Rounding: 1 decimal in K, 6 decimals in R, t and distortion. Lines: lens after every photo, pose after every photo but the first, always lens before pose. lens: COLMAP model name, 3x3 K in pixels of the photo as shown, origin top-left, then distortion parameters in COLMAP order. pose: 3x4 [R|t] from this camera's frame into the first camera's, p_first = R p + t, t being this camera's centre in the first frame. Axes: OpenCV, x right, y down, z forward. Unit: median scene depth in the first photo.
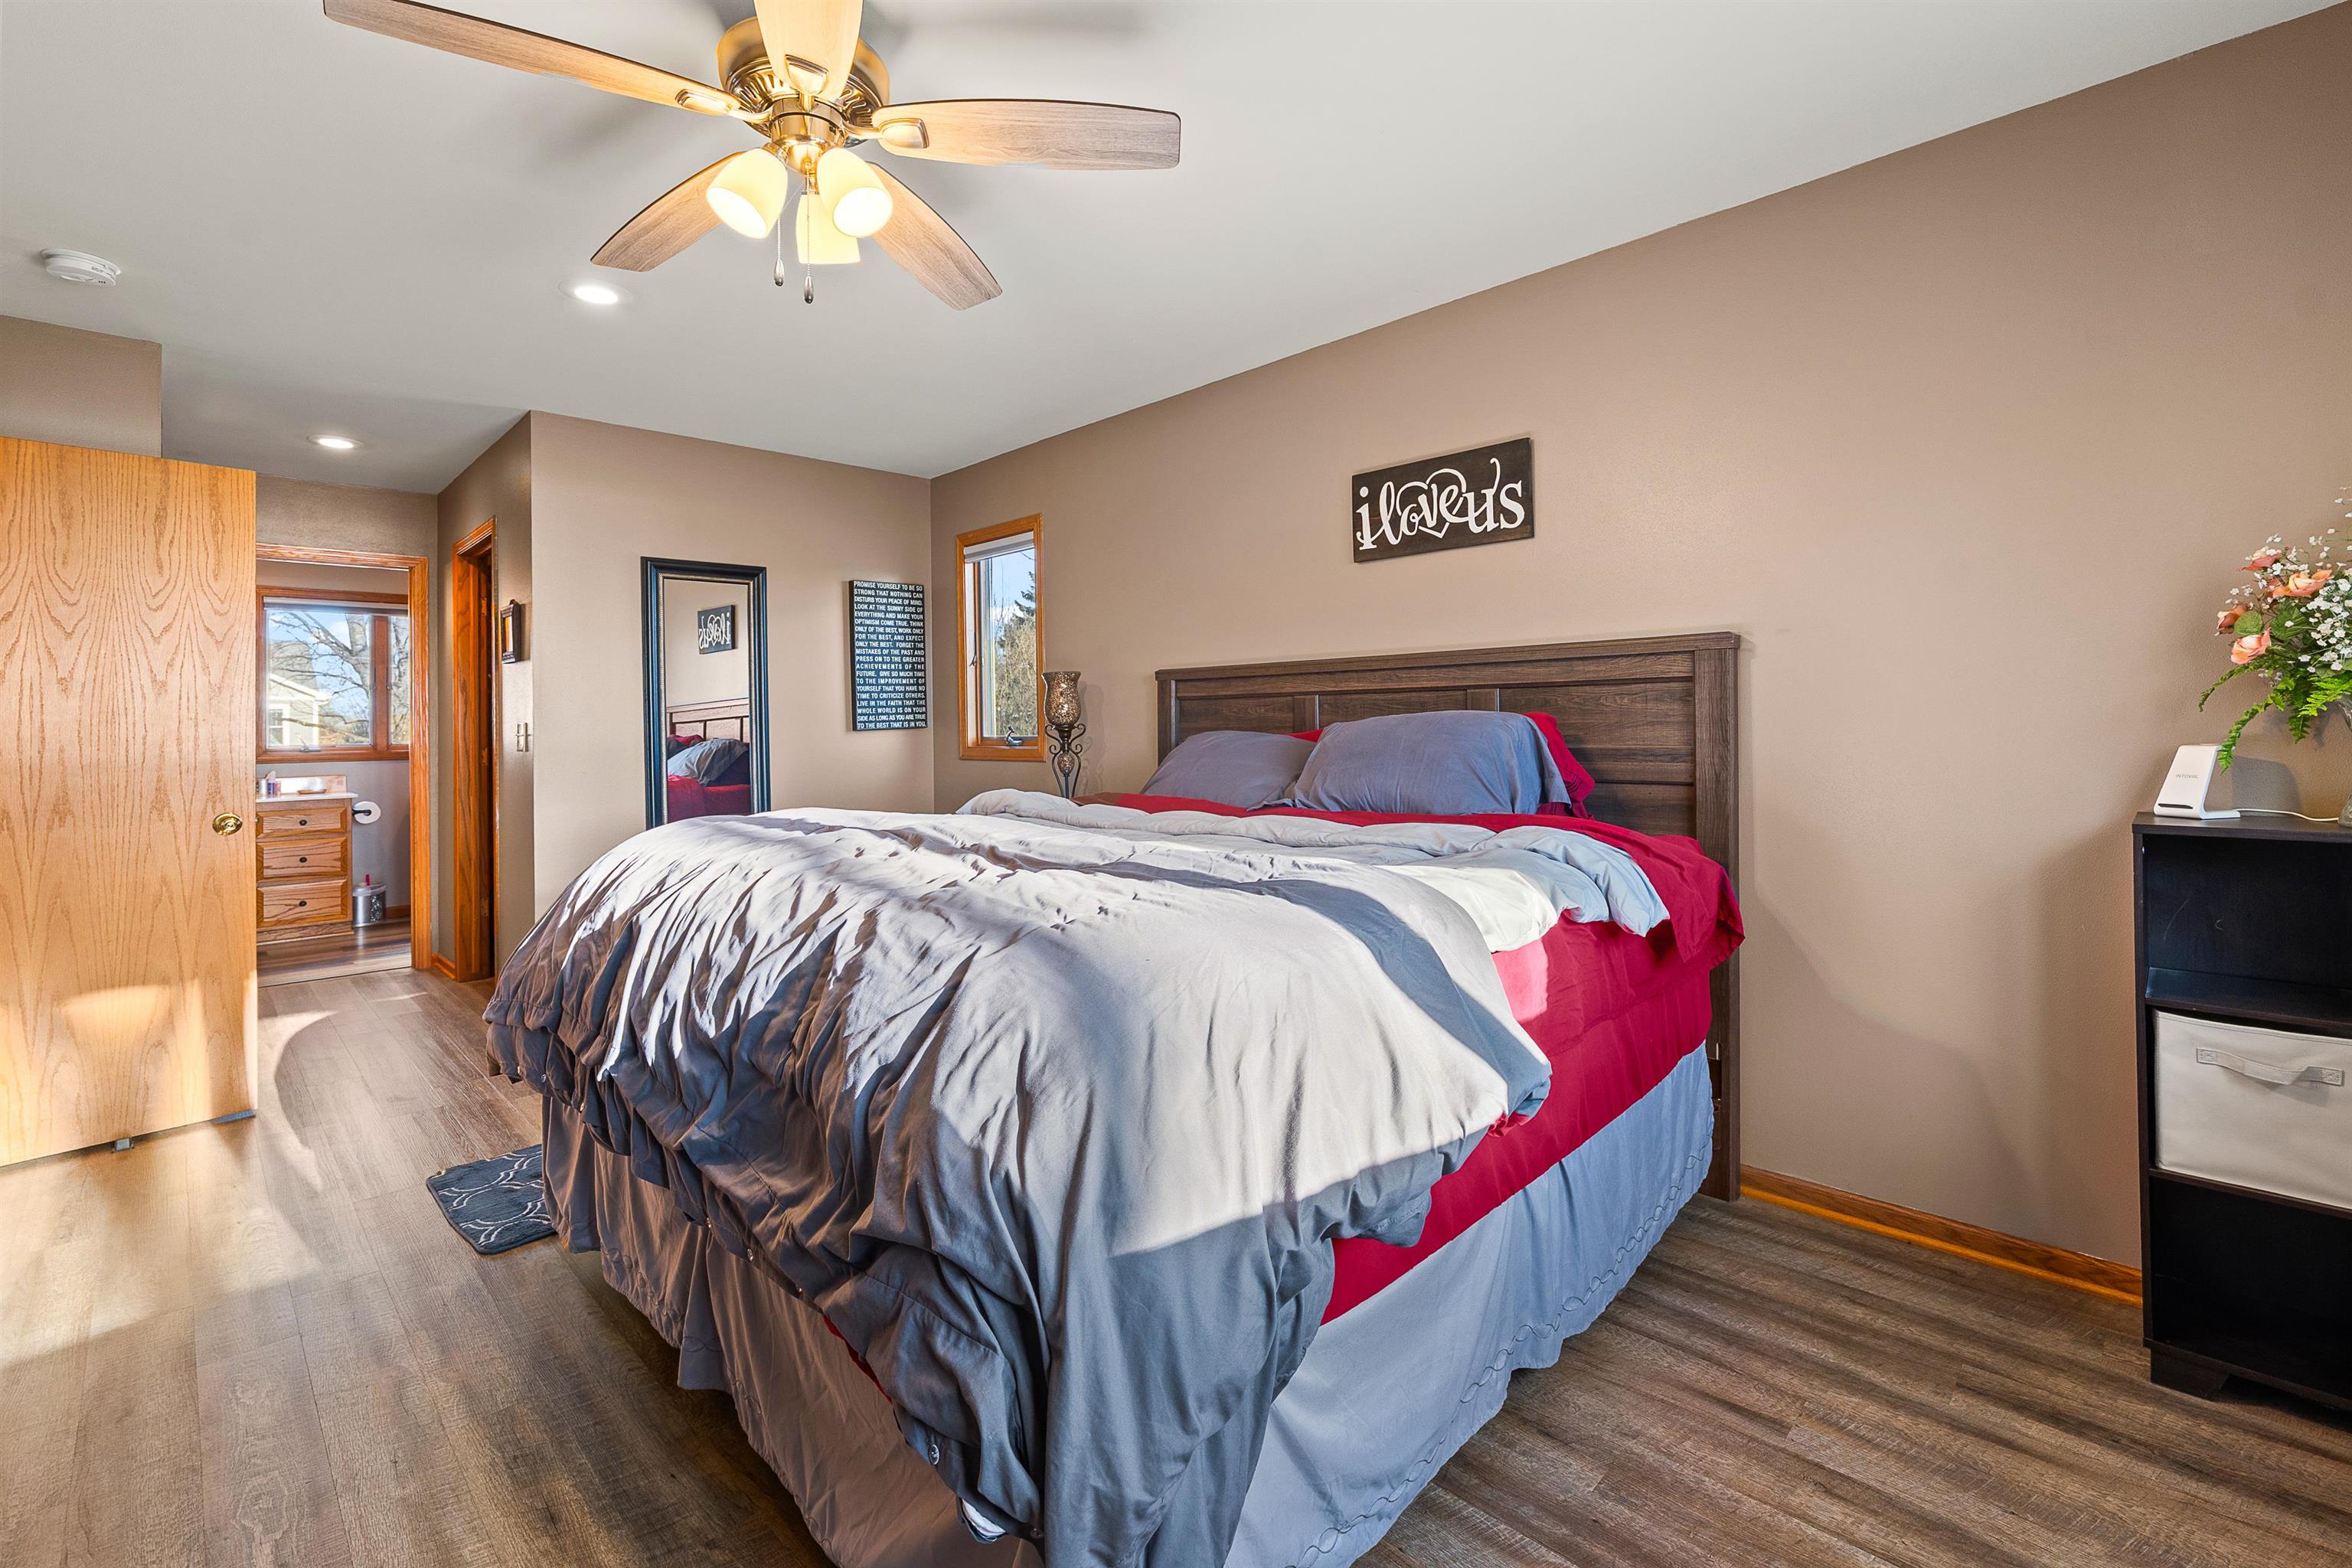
lens RADIAL K [[1027.6, 0, 1173.1], [0, 1027.6, 714.8], [0, 0, 1]] dist [-0.002204, -0.000081]
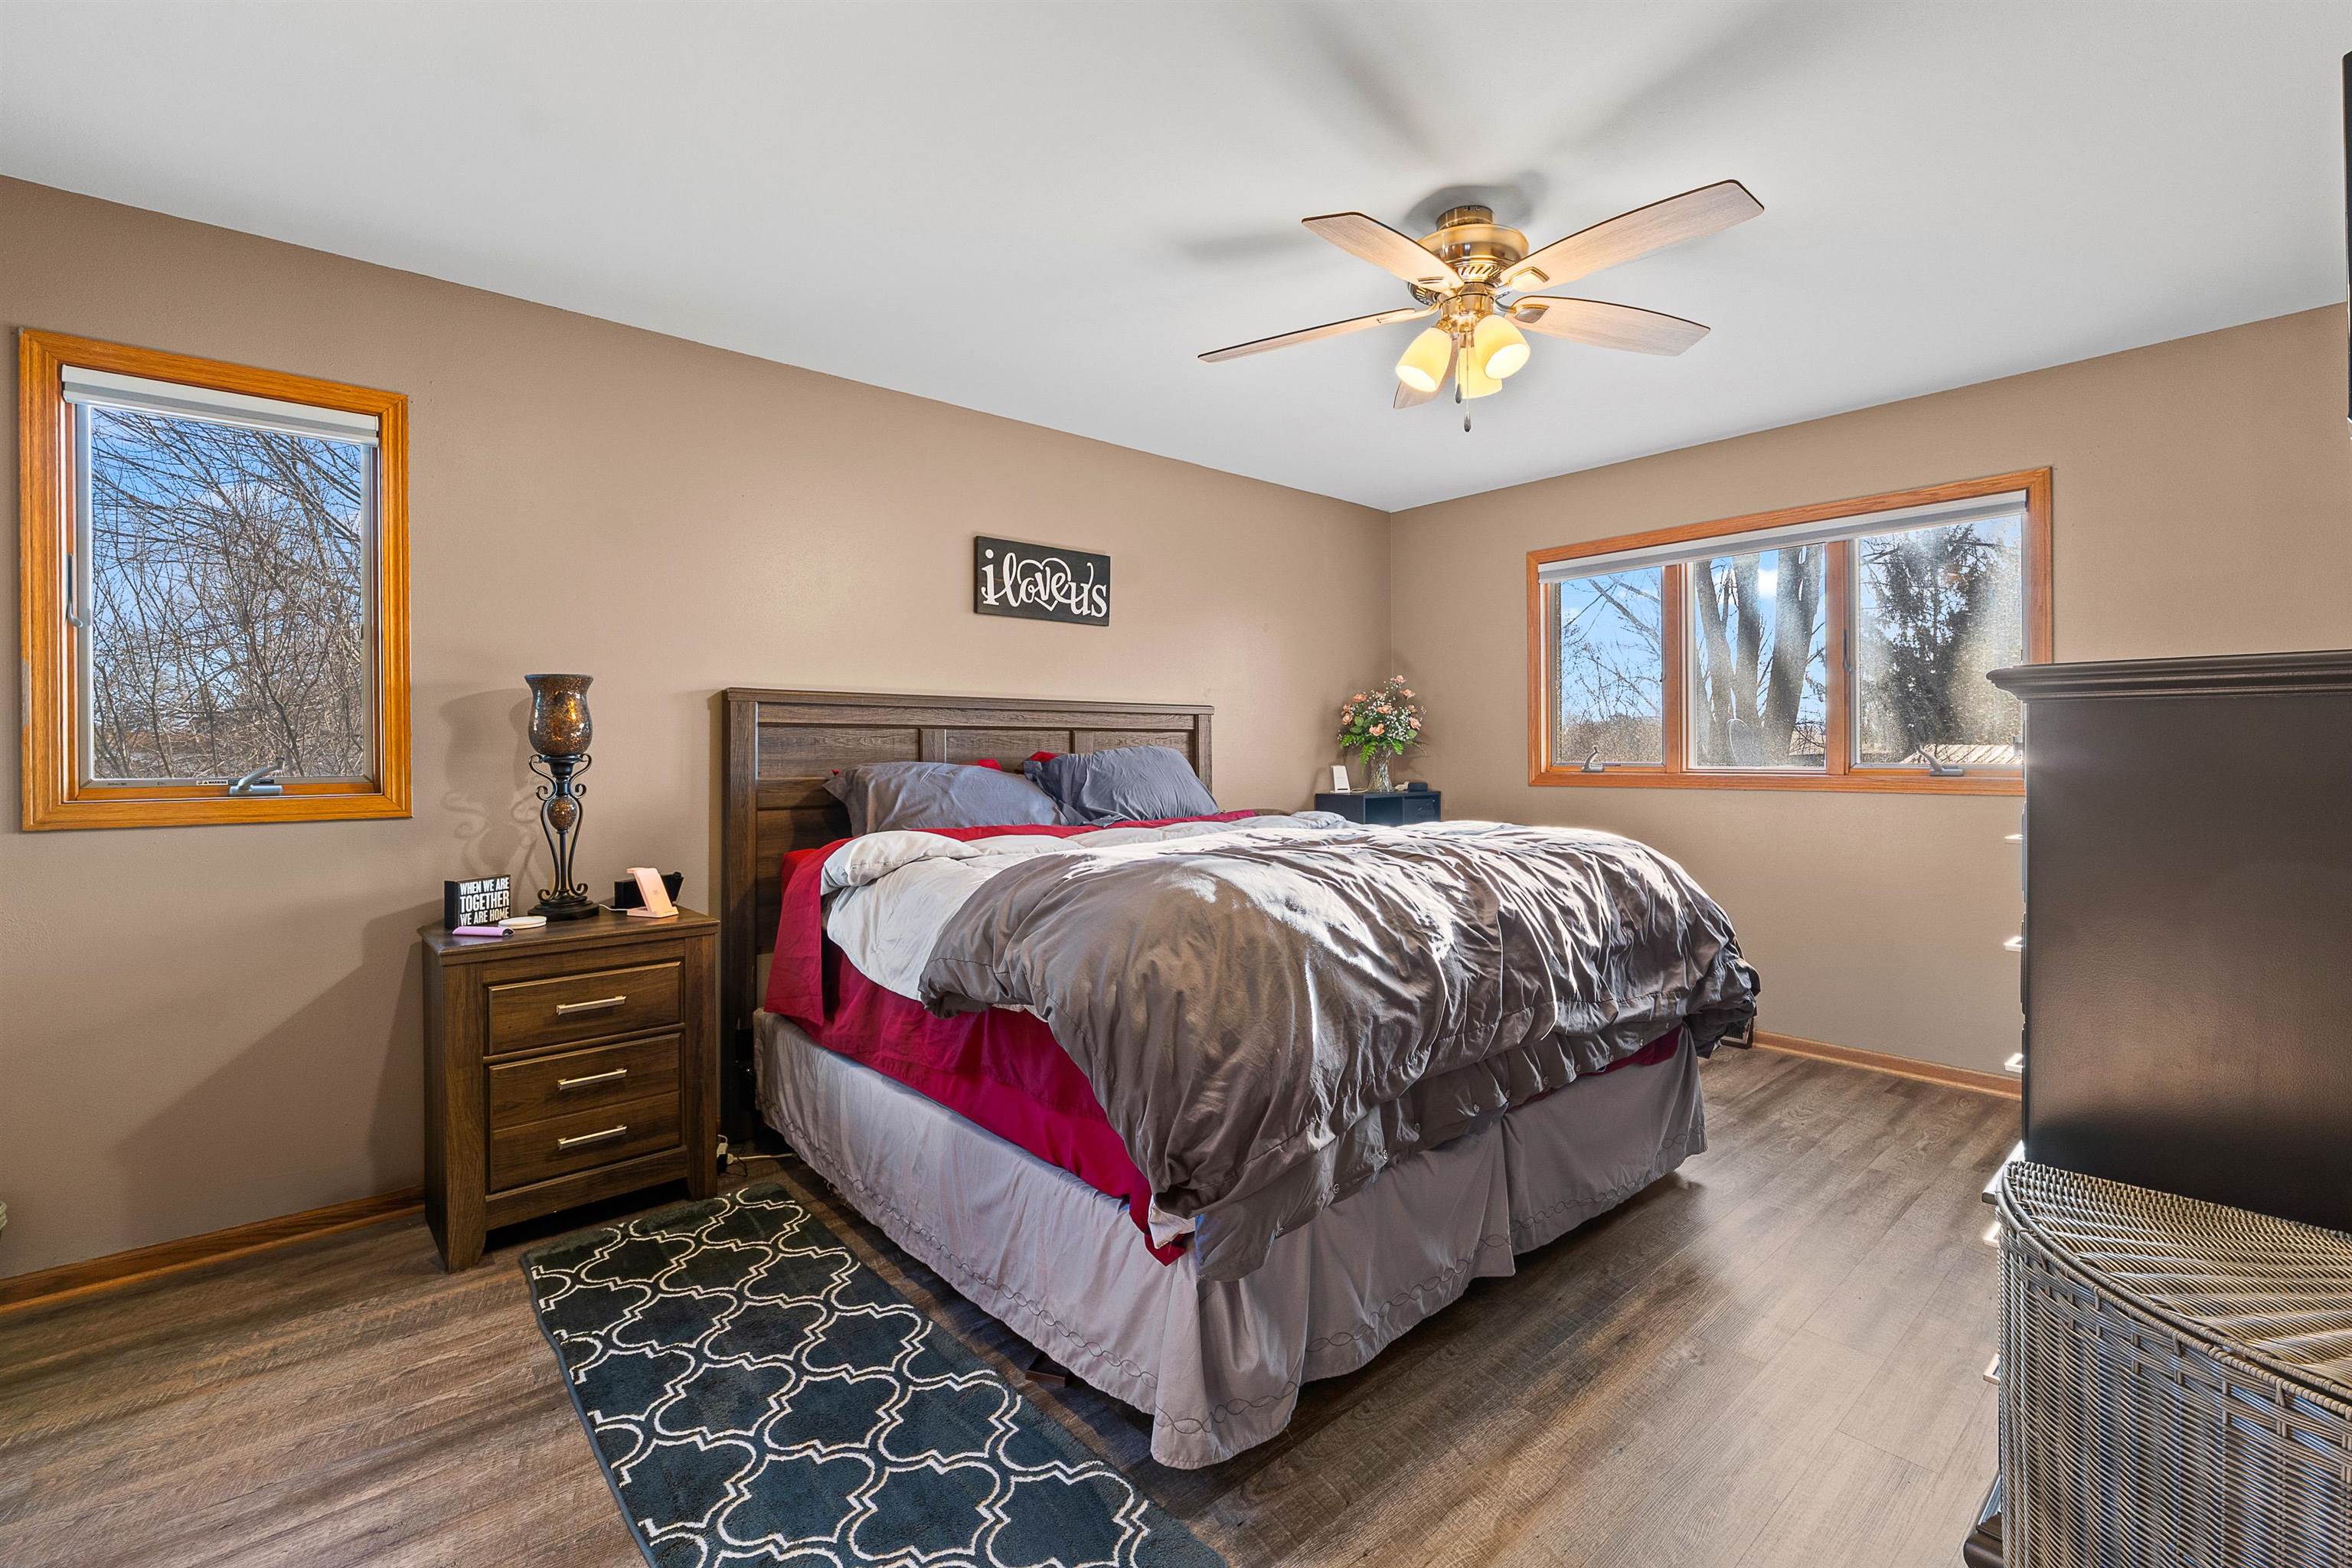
lens RADIAL K [[1027.6, 0, 1175.8], [0, 1027.6, 772.3], [0, 0, 1]] dist [-0.002204, -0.000081]
pose [[0.064726, -0.001579, 0.997902, -0.985459], [-0.002532, 0.999995, 0.001747, 0.025242], [-0.997900, -0.002639, 0.064722, 0.748387]]
